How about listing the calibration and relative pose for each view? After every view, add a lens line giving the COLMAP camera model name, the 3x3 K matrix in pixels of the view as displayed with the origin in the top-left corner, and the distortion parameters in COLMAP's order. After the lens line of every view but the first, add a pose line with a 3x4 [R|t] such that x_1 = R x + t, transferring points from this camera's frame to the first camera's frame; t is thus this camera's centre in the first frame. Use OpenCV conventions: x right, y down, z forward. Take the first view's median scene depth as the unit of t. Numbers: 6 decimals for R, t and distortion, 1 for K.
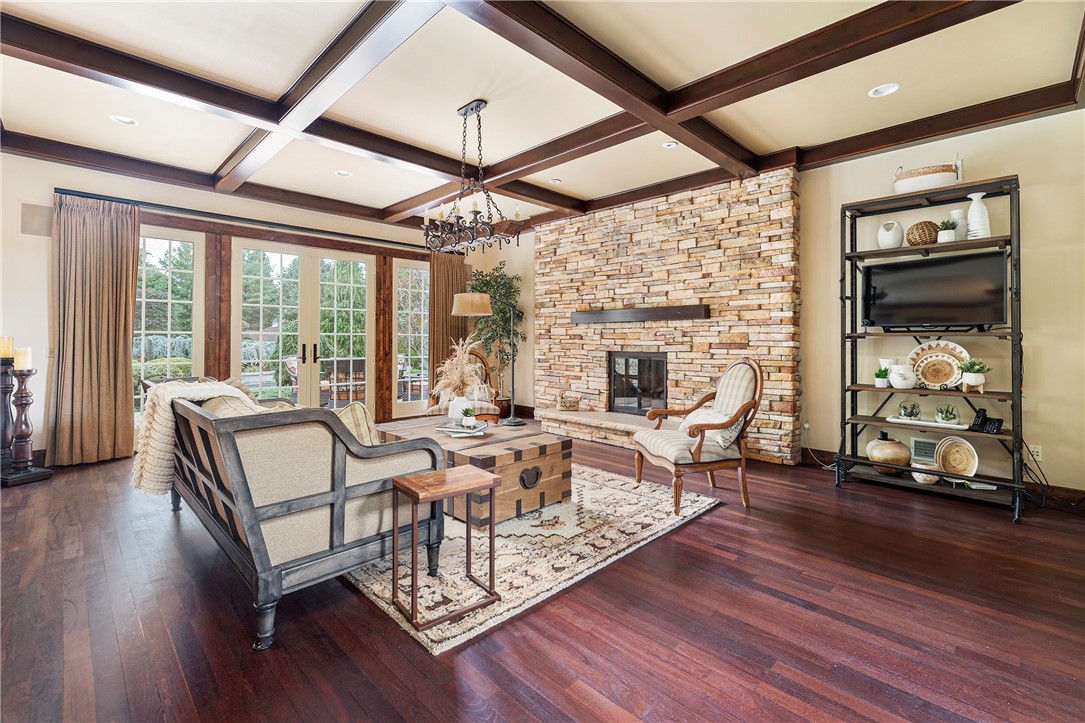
lens RADIAL K [[473.8, 0, 539.5], [0, 473.8, 334.6], [0, 0, 1]] dist [0.004806, -0.000957]
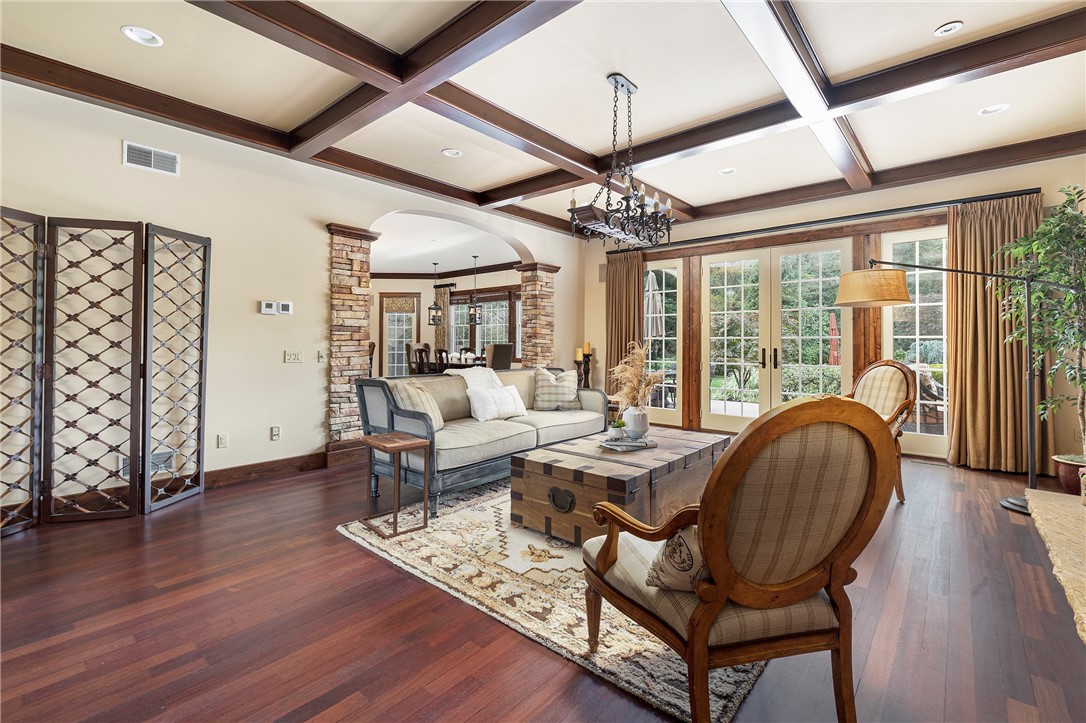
lens RADIAL K [[474.3, 0, 535.1], [0, 474.3, 341.5], [0, 0, 1]] dist [0.004806, -0.000957]
pose [[0.074782, -0.003978, -0.997192, 0.909513], [0.007040, 0.999969, -0.003461, 0.011947], [0.997175, -0.006762, 0.074808, 0.948483]]
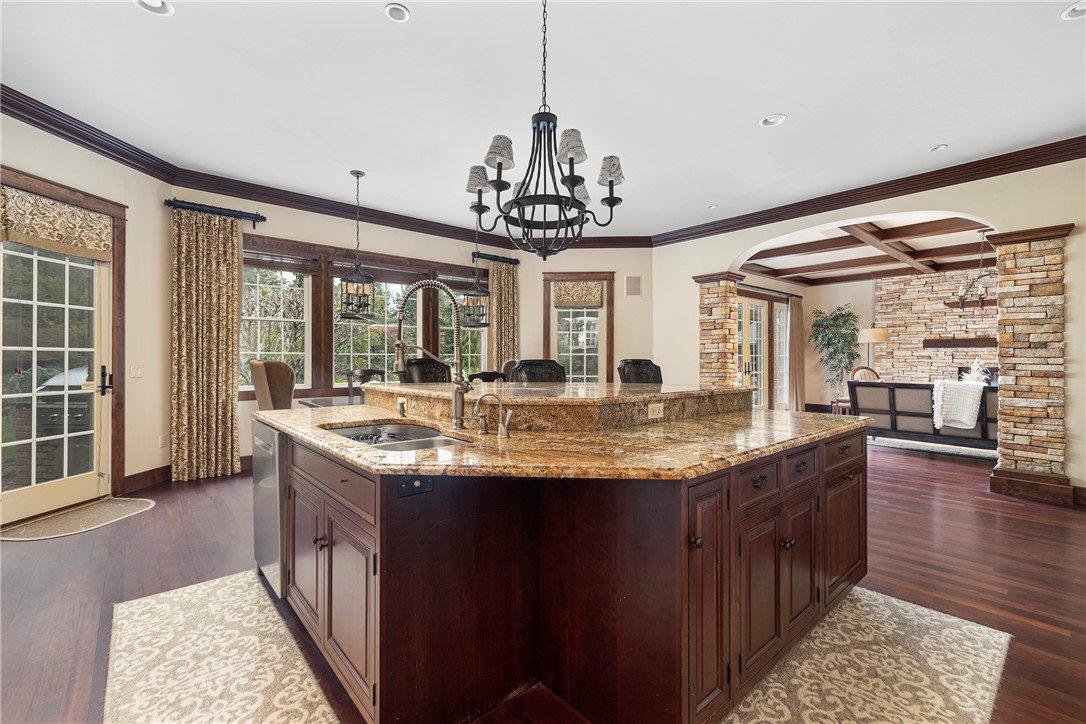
lens RADIAL K [[474.3, 0, 540.7], [0, 474.3, 357.0], [0, 0, 1]] dist [0.004806, -0.000957]
pose [[0.997967, -0.004453, -0.063581, -3.944100], [0.005366, 0.999885, 0.014210, -0.090144], [0.063511, -0.014522, 0.997876, -2.058554]]
